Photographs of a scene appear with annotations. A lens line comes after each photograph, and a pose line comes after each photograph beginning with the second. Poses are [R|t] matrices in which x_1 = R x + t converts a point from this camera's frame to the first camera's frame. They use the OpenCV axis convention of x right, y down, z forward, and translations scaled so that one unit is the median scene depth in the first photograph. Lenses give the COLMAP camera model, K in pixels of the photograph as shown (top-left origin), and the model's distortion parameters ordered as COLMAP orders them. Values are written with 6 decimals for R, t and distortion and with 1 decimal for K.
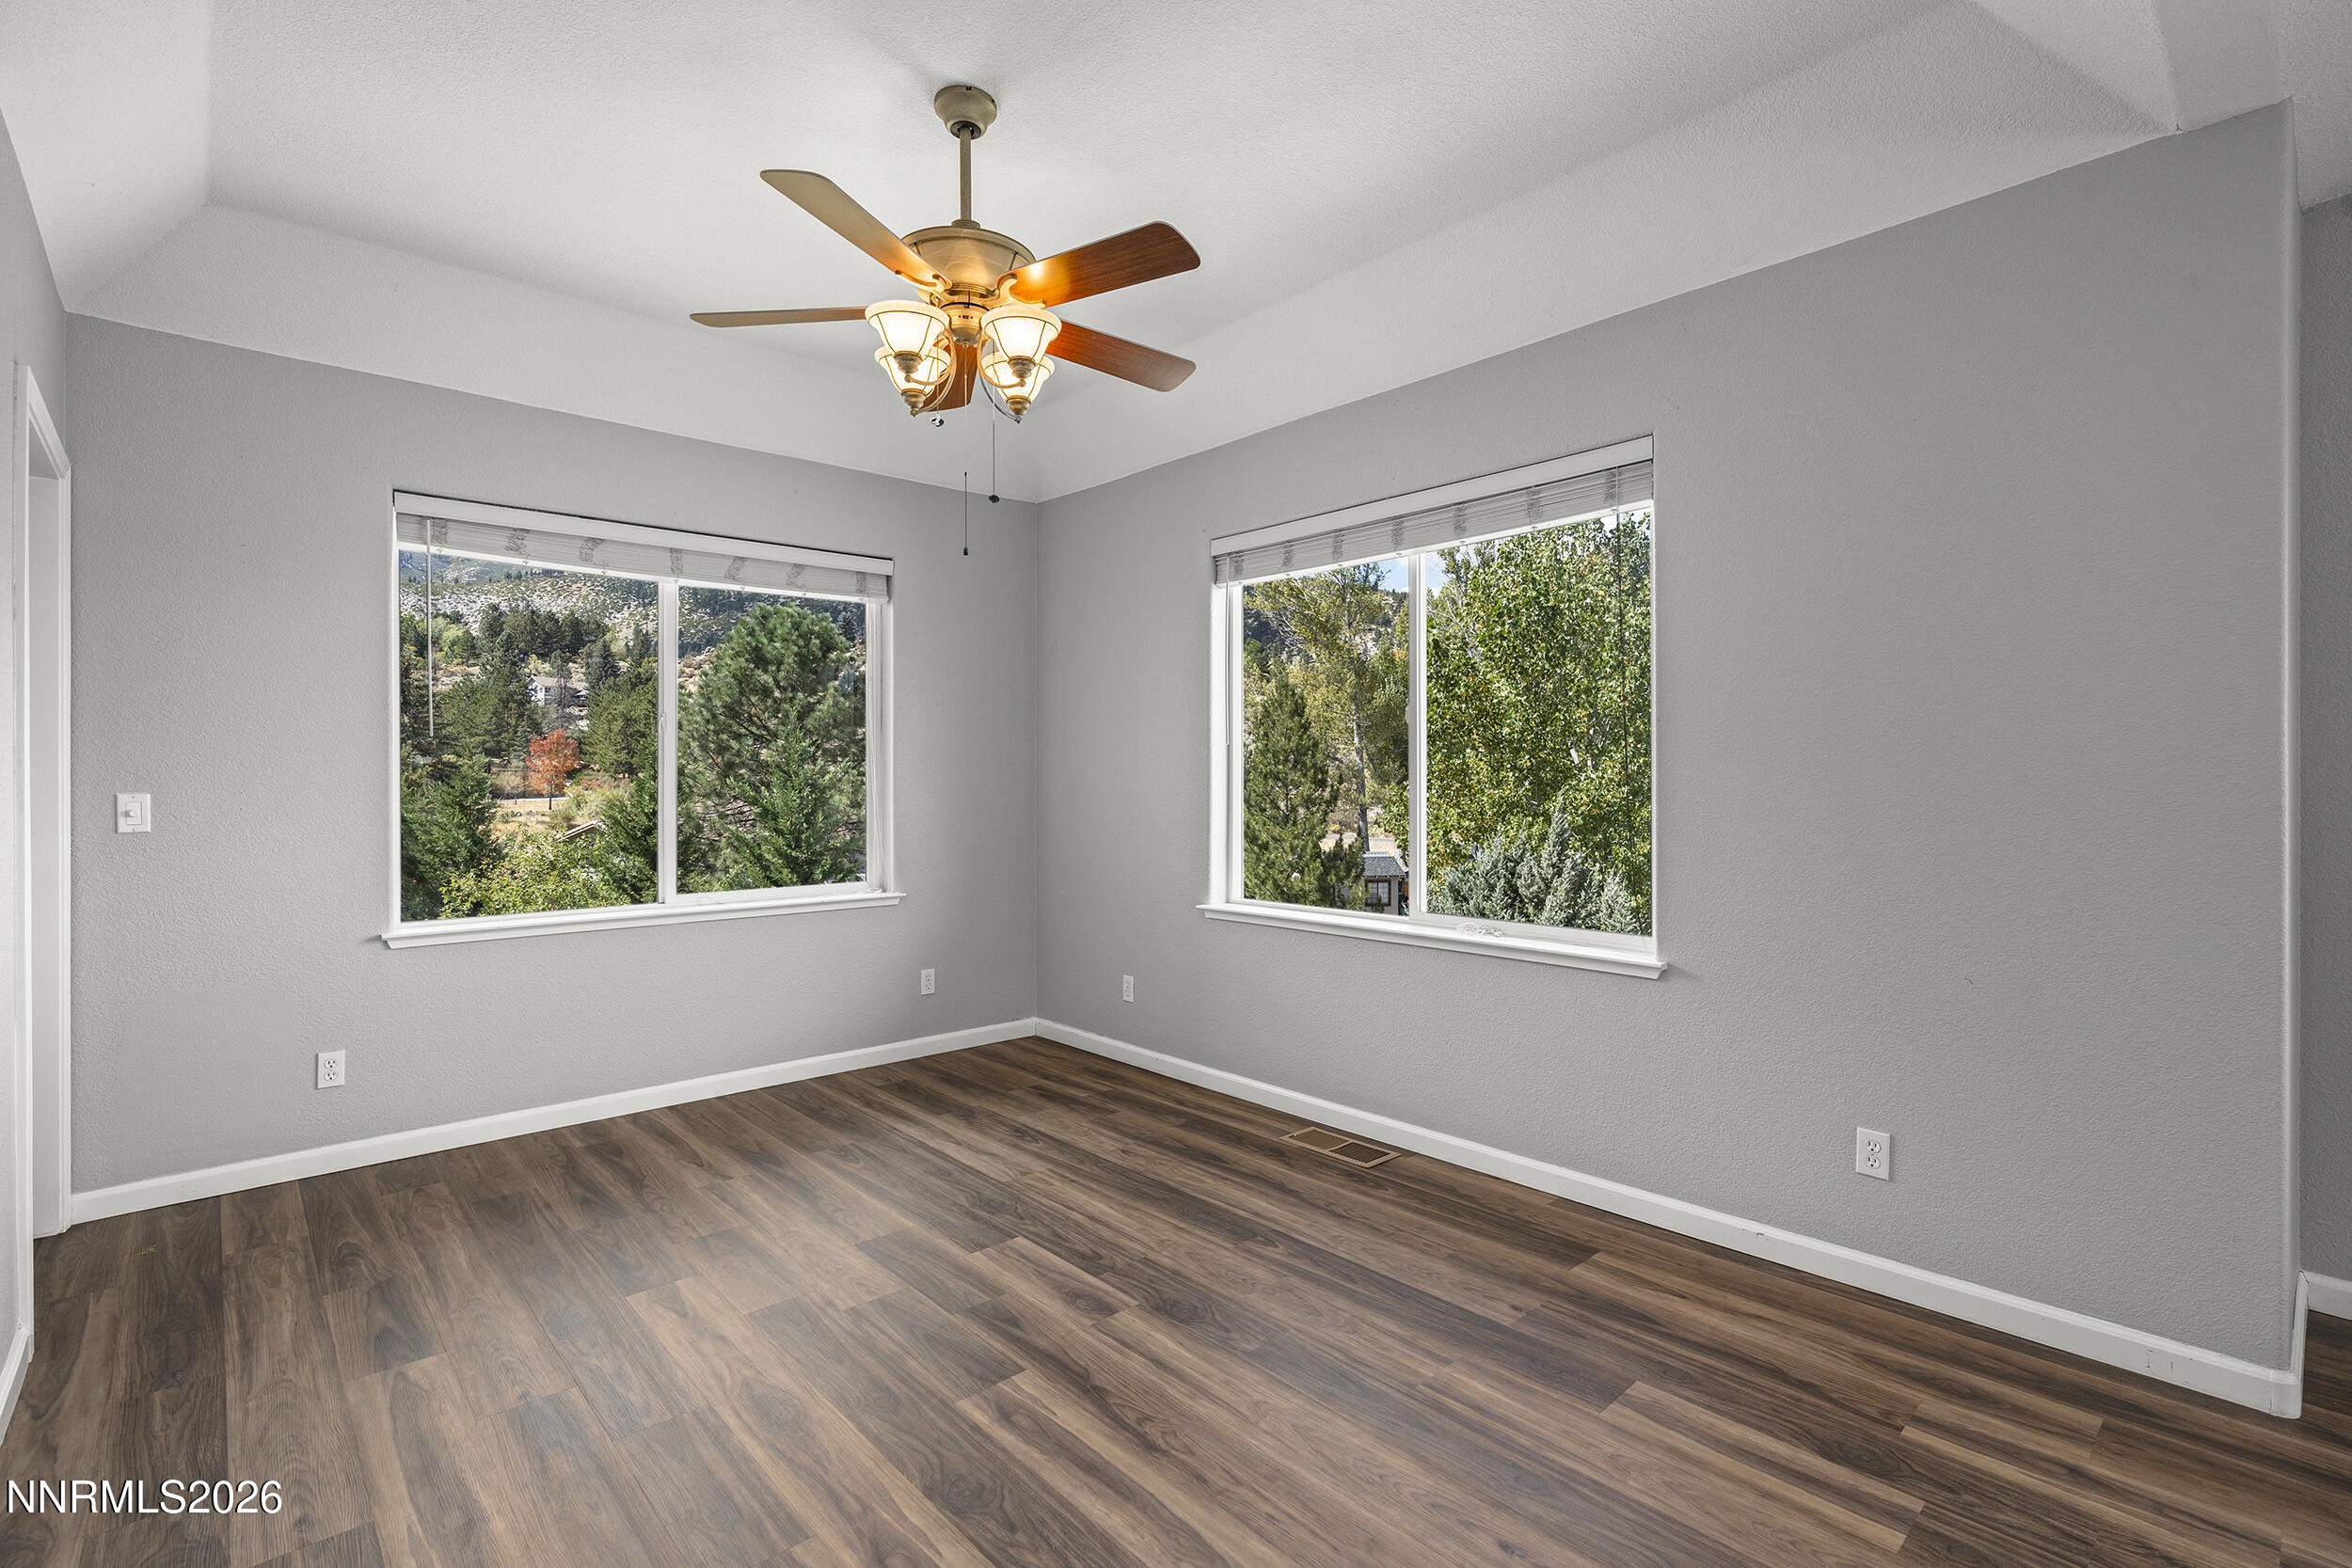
lens RADIAL K [[1068.0, 0, 1173.6], [0, 1068.0, 768.5], [0, 0, 1]] dist [-0.007573, 0.000099]
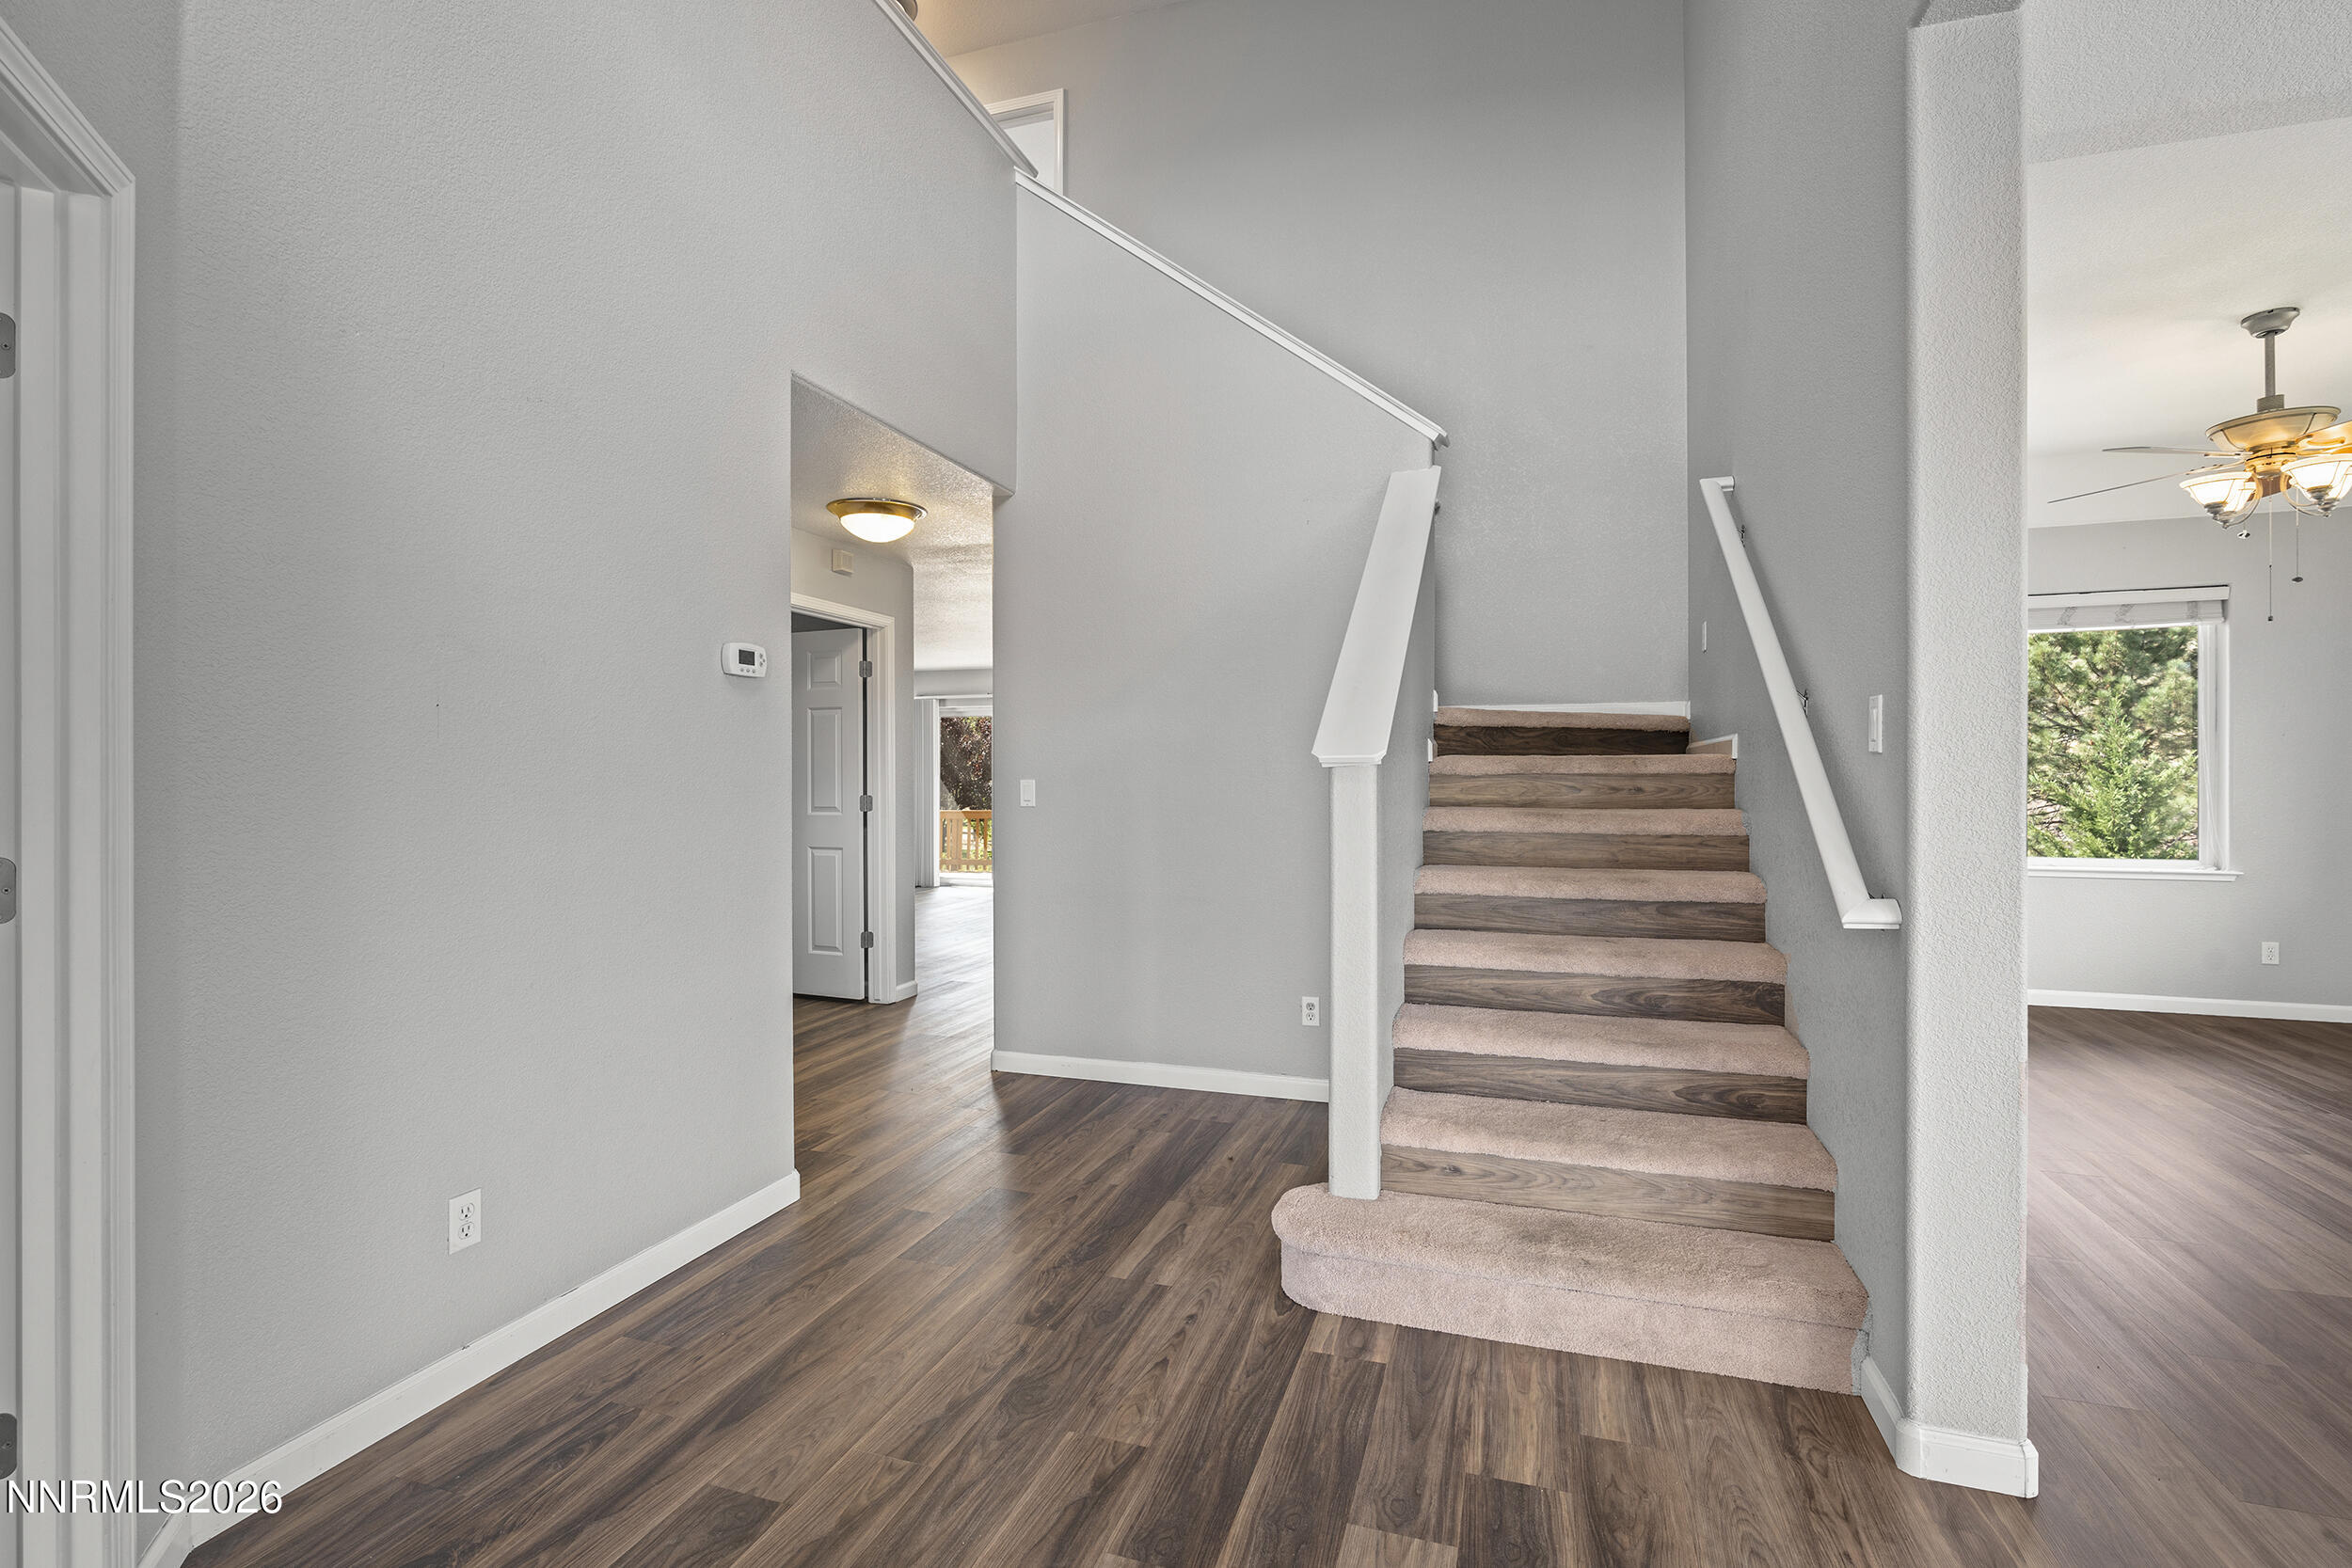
lens RADIAL K [[1068.0, 0, 1173.6], [0, 1068.0, 768.5], [0, 0, 1]] dist [-0.007573, 0.000099]
pose [[0.482597, 0.002011, -0.875840, 0.034783], [0.001457, 0.999994, 0.003098, -0.000255], [0.875841, -0.002772, 0.482591, -0.101386]]
